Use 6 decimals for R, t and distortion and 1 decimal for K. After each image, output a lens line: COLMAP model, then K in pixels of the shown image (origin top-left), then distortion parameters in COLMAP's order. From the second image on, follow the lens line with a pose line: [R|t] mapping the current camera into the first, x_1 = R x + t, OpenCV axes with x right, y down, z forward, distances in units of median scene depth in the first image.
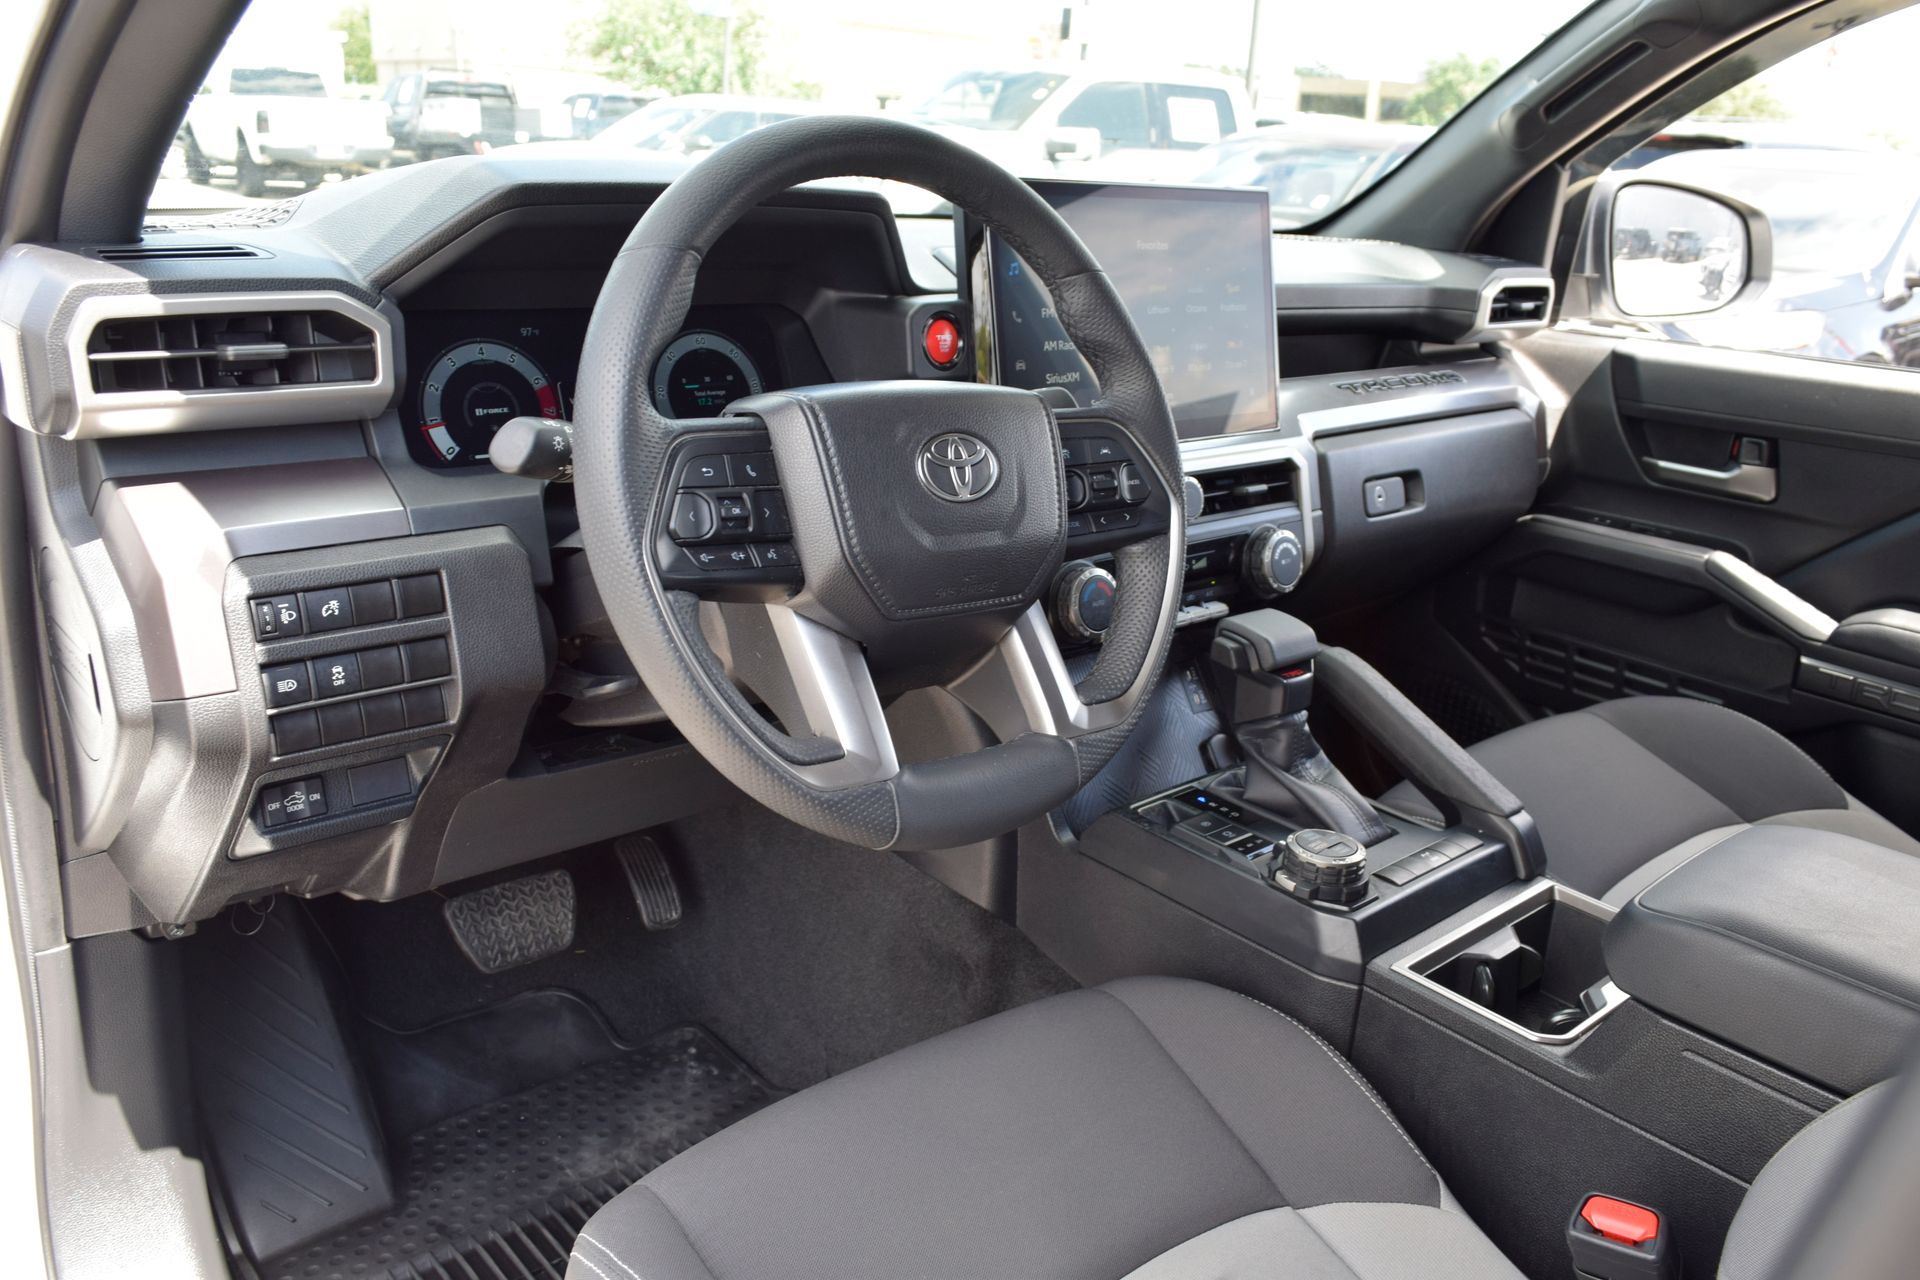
lens RADIAL K [[1476.7, 0, 965.5], [0, 1476.7, 647.7], [0, 0, 1]] dist [-0.009235, -0.003941]
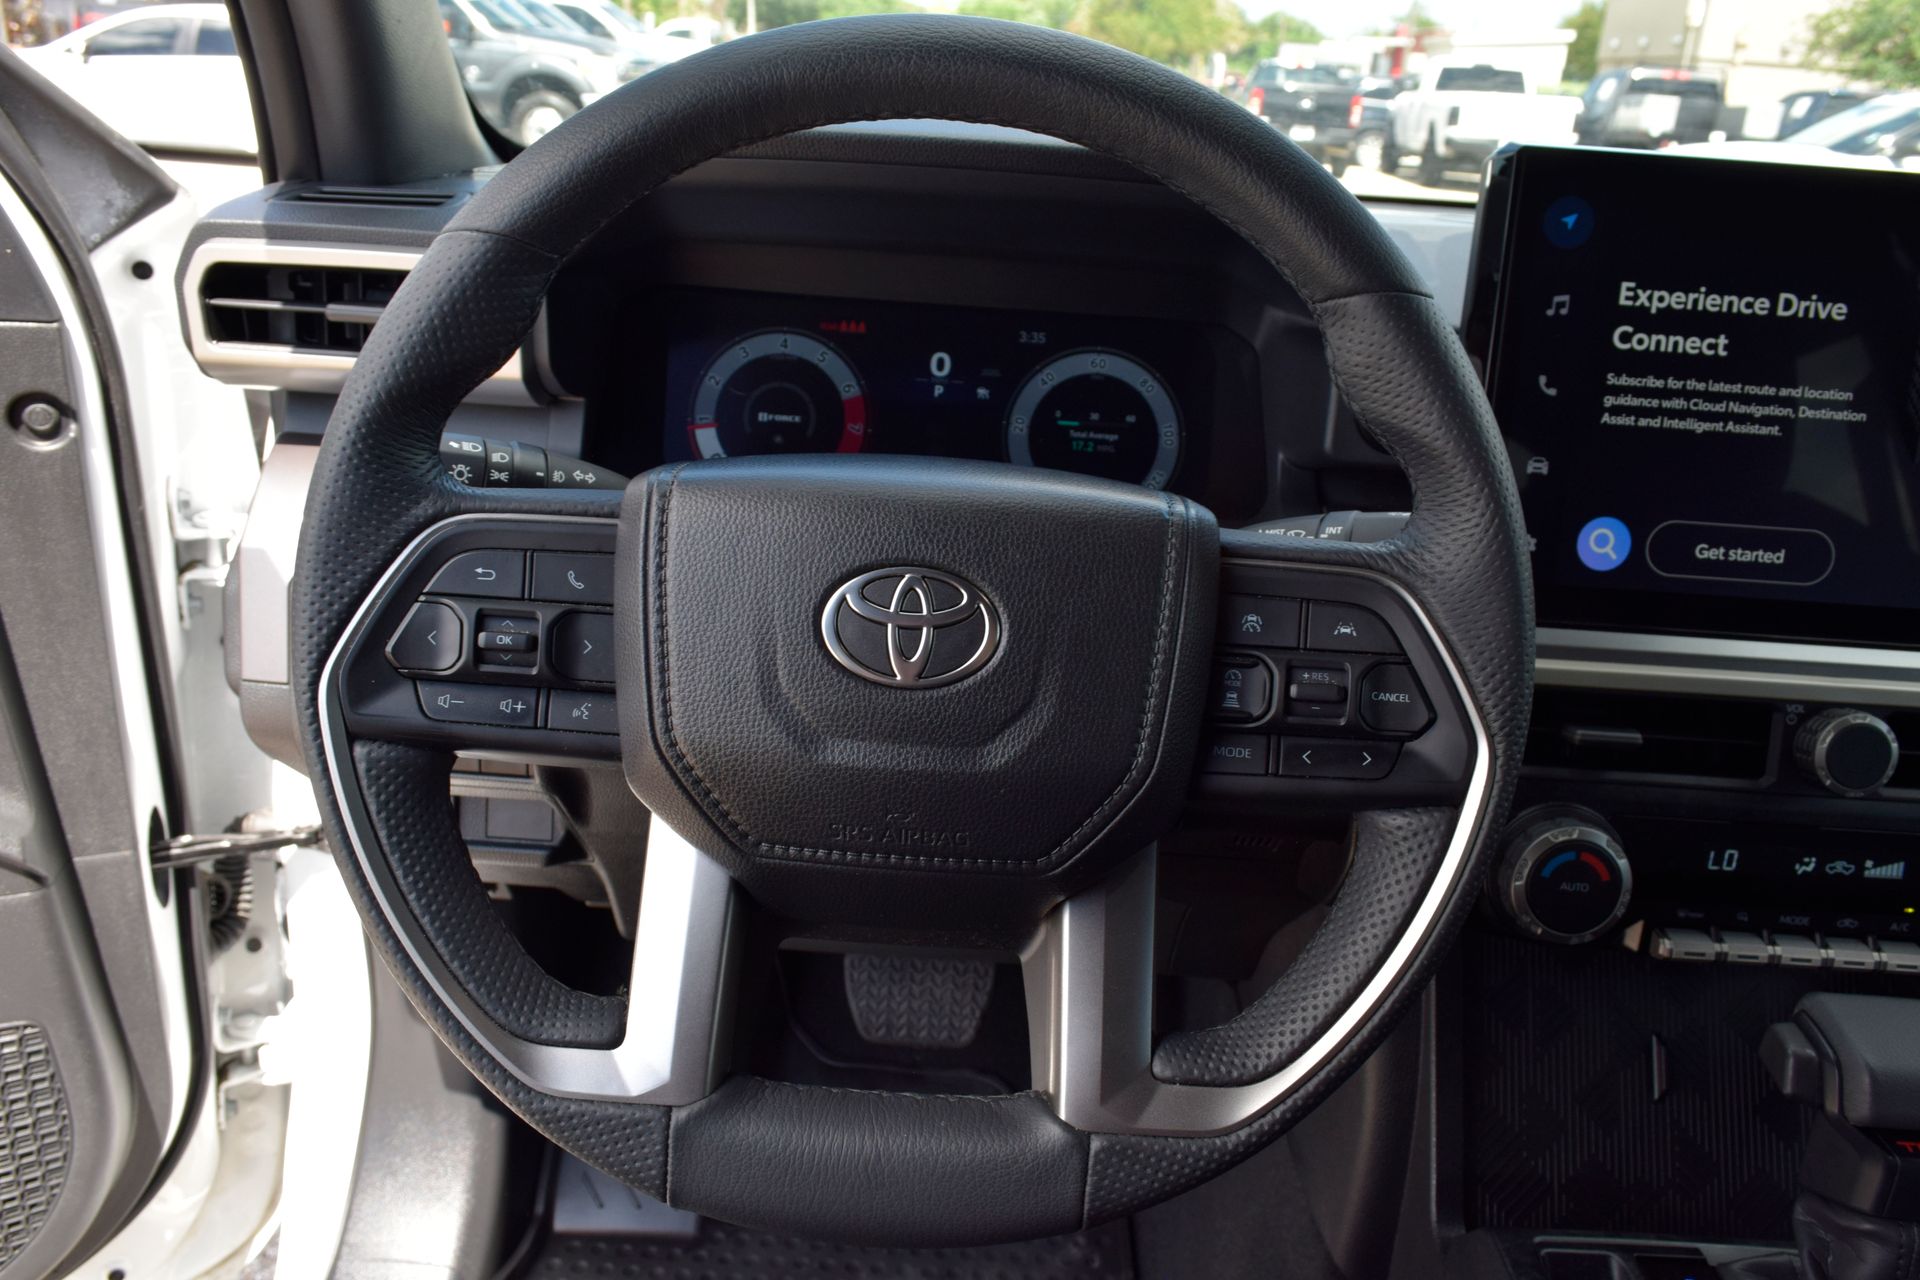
lens RADIAL K [[1476.7, 0, 965.5], [0, 1476.7, 647.7], [0, 0, 1]] dist [-0.009235, -0.003941]
pose [[0.743915, 0.236896, -0.624876, 0.258559], [-0.235467, 0.968011, 0.086658, -0.118330], [0.625416, 0.082672, 0.775900, 0.397221]]
